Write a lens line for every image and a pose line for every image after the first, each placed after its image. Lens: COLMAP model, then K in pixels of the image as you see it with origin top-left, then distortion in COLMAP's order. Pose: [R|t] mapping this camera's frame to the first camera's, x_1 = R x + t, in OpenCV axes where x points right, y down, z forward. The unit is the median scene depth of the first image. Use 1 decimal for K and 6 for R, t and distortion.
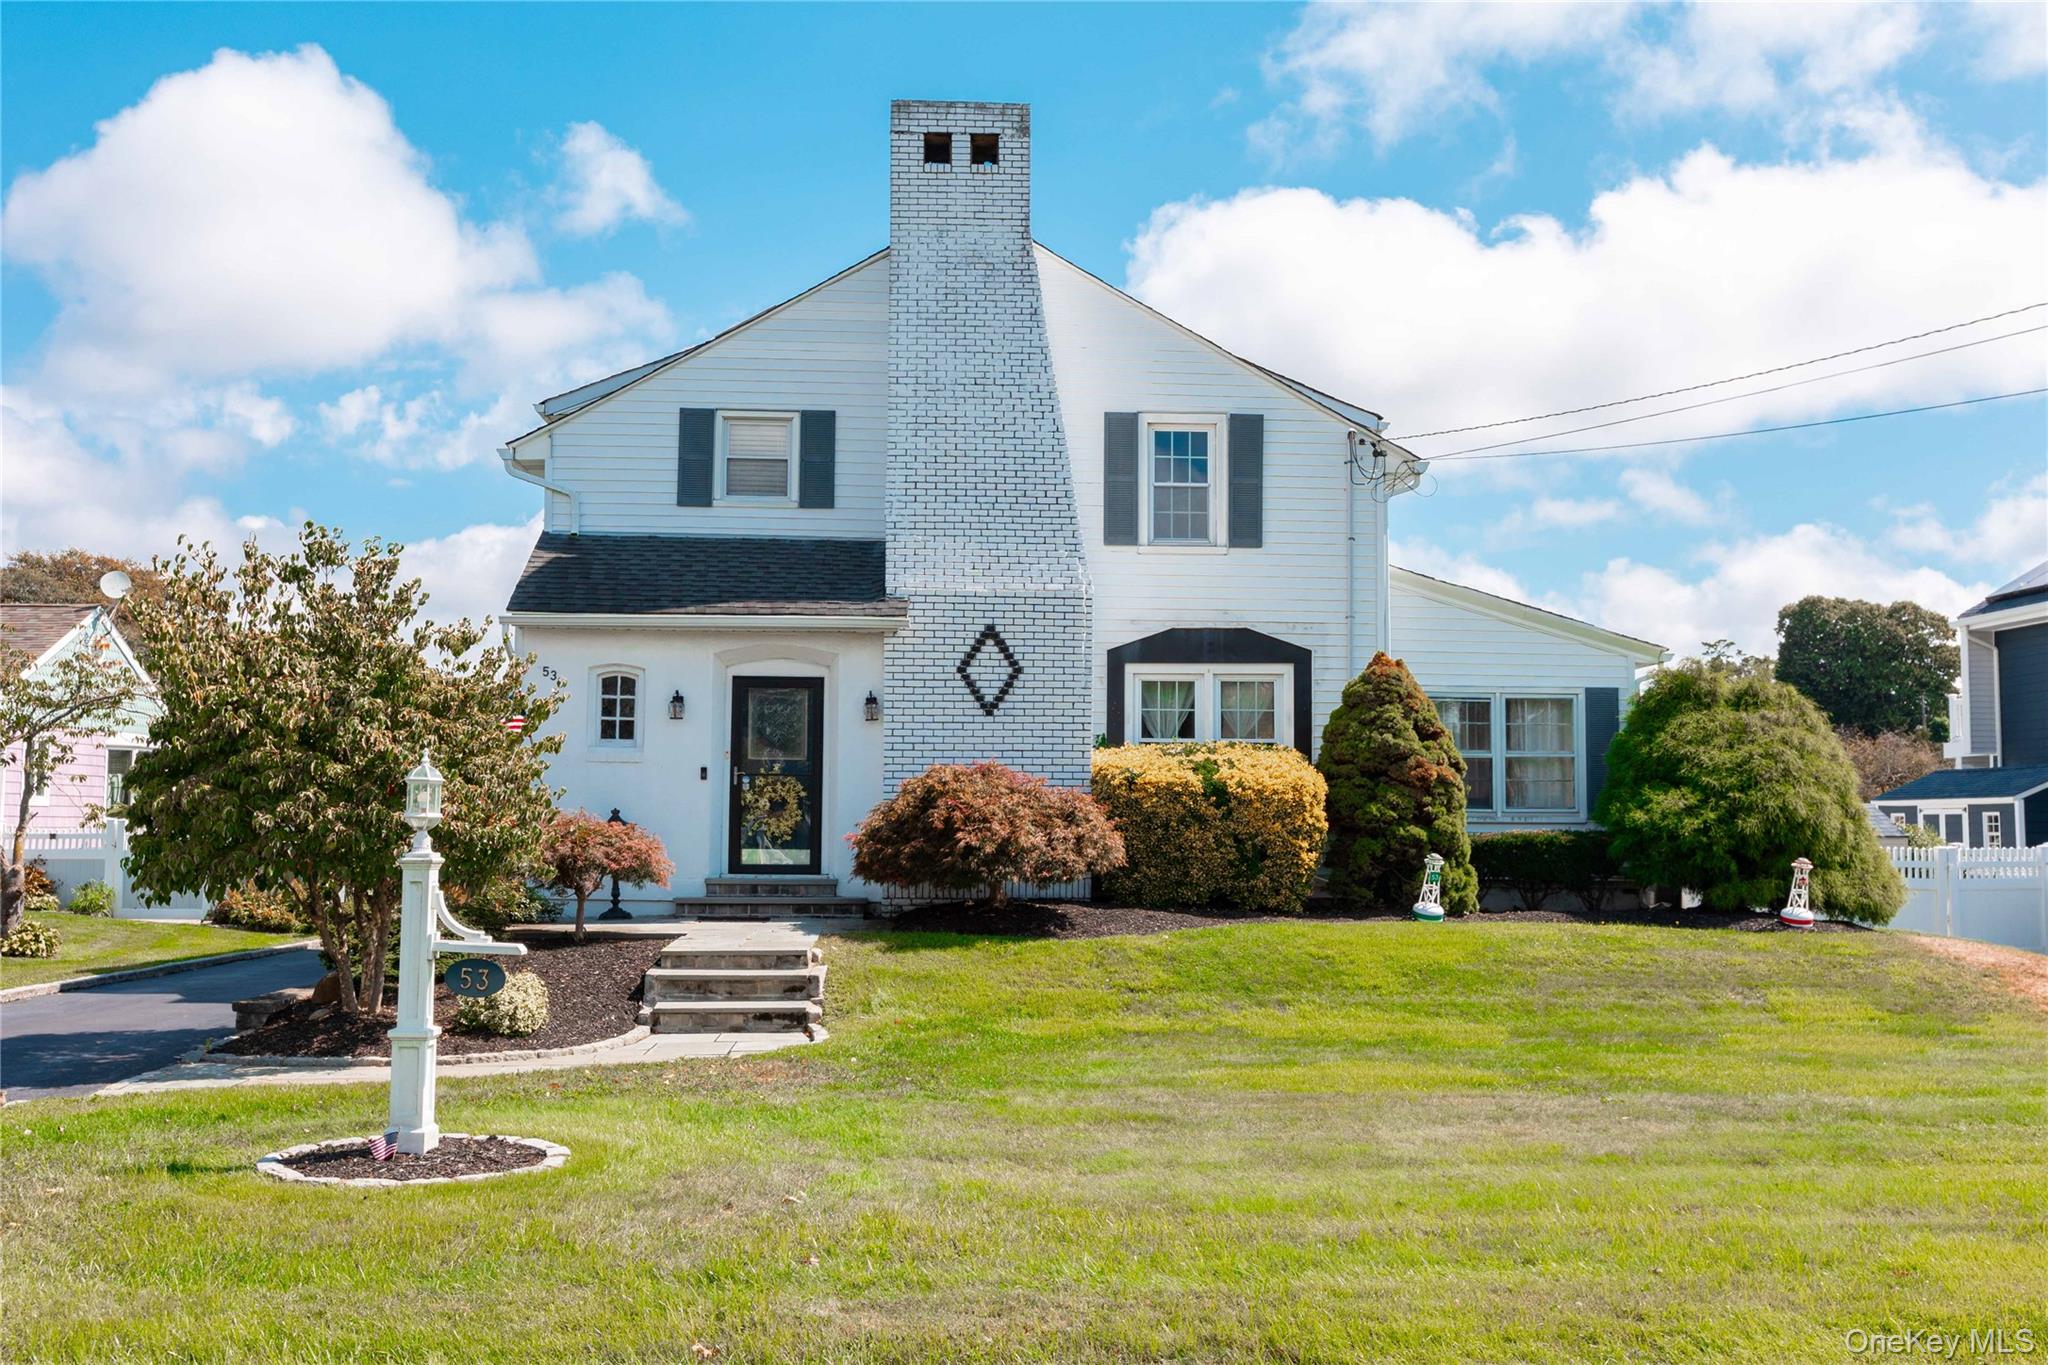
lens RADIAL K [[2016.4, 0, 1024.0], [0, 2016.4, 692.2], [0, 0, 1]] dist [0.036714, 0.000000]
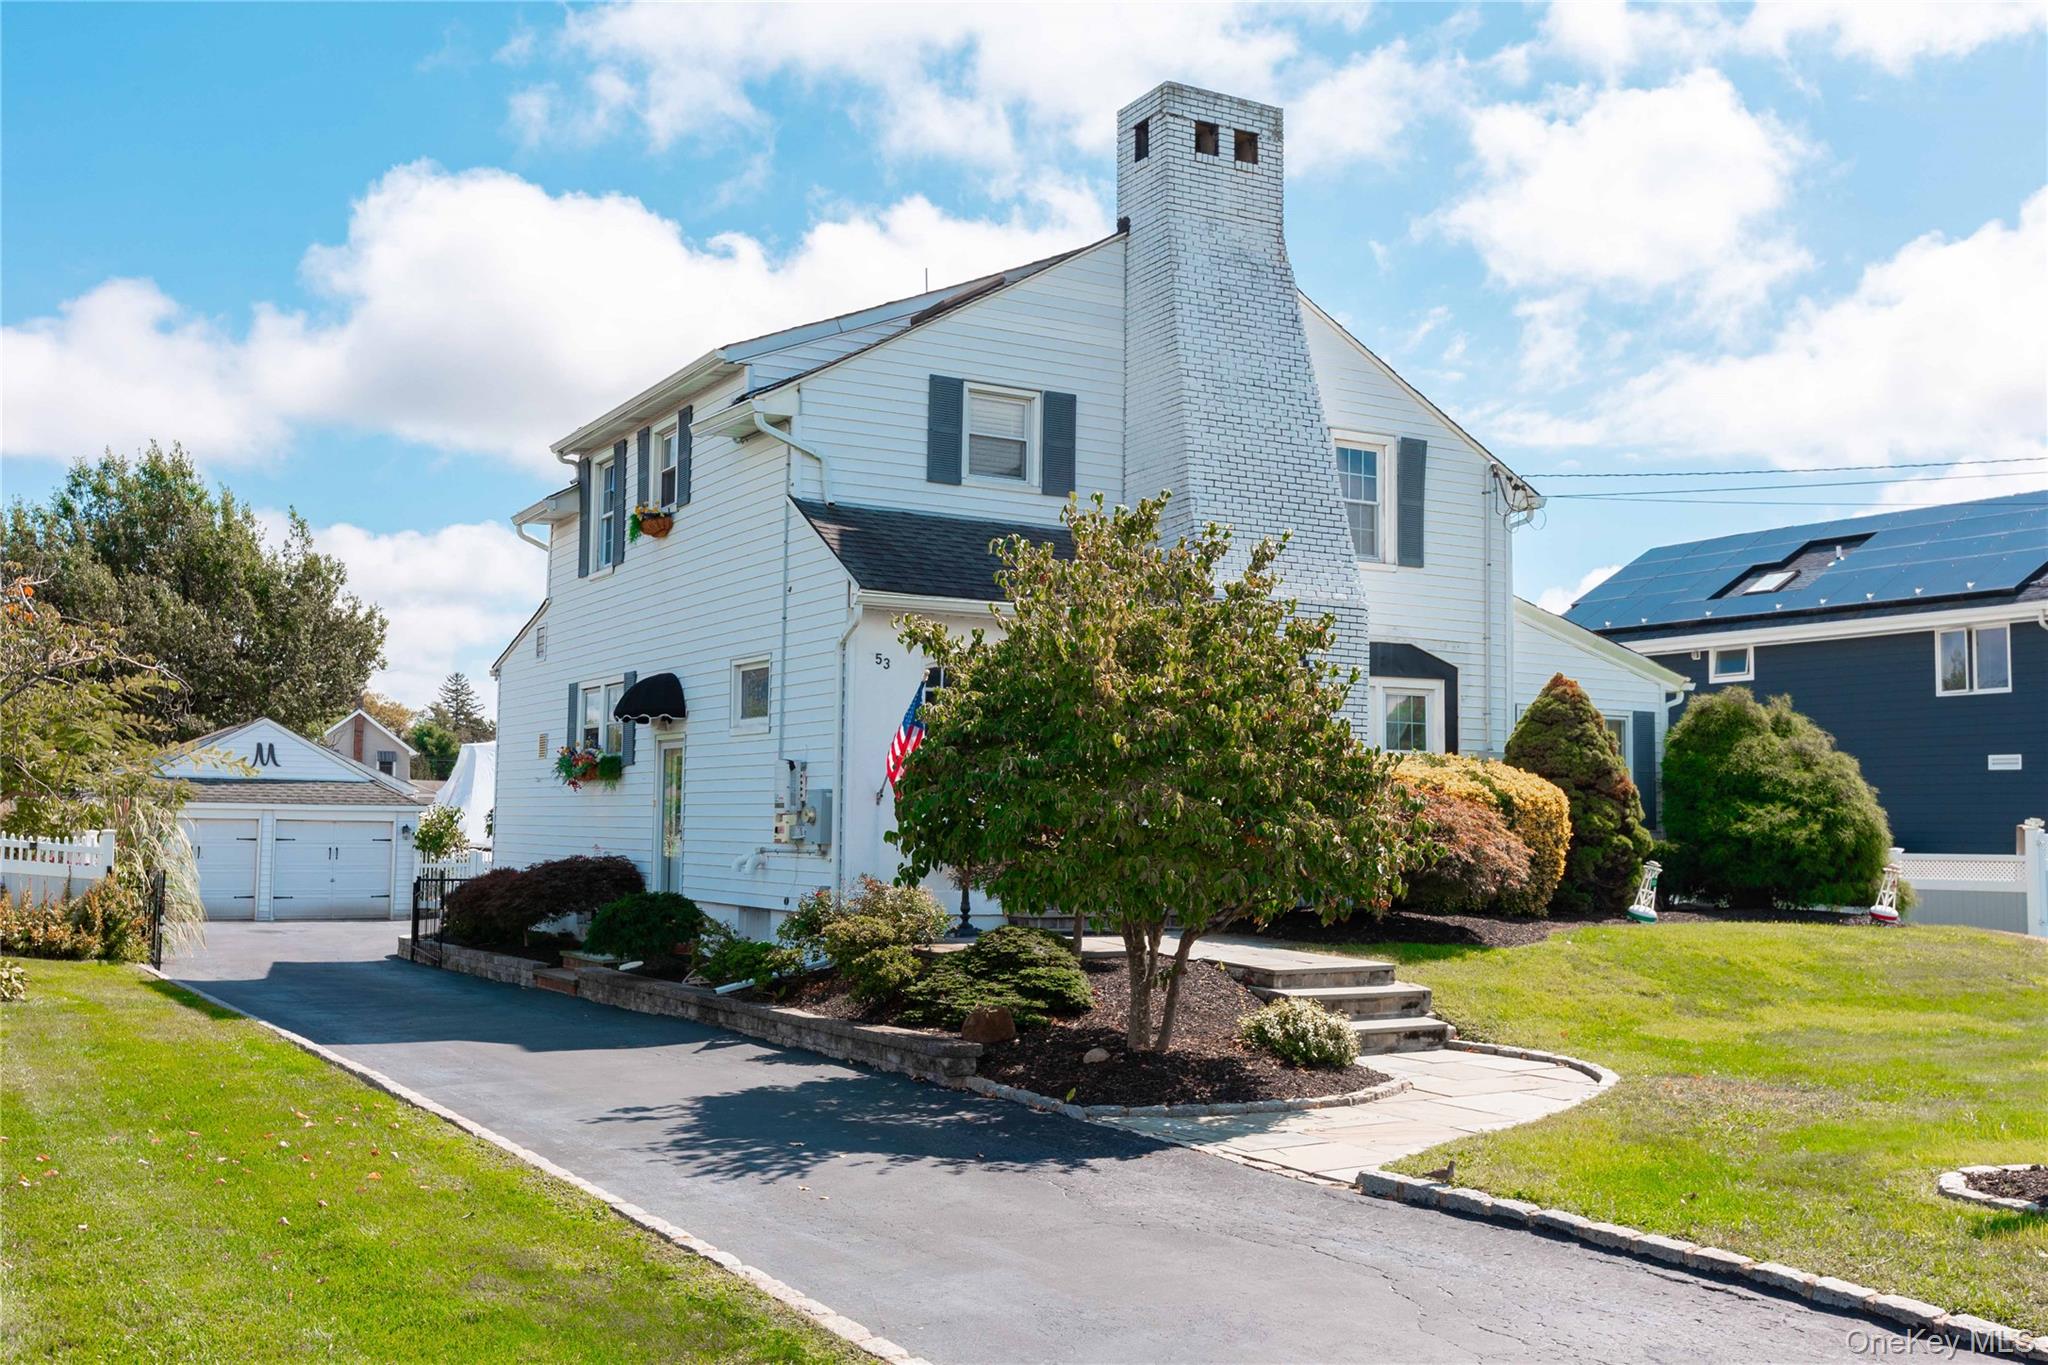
lens RADIAL K [[1990.5, 0, 1034.3], [0, 1990.5, 689.2], [0, 0, 1]] dist [0.053602, 0.000000]
pose [[0.883729, 0.036227, 0.466595, -0.544744], [-0.035455, 0.999317, -0.010435, 0.009151], [-0.466655, -0.007321, 0.884409, 0.180654]]
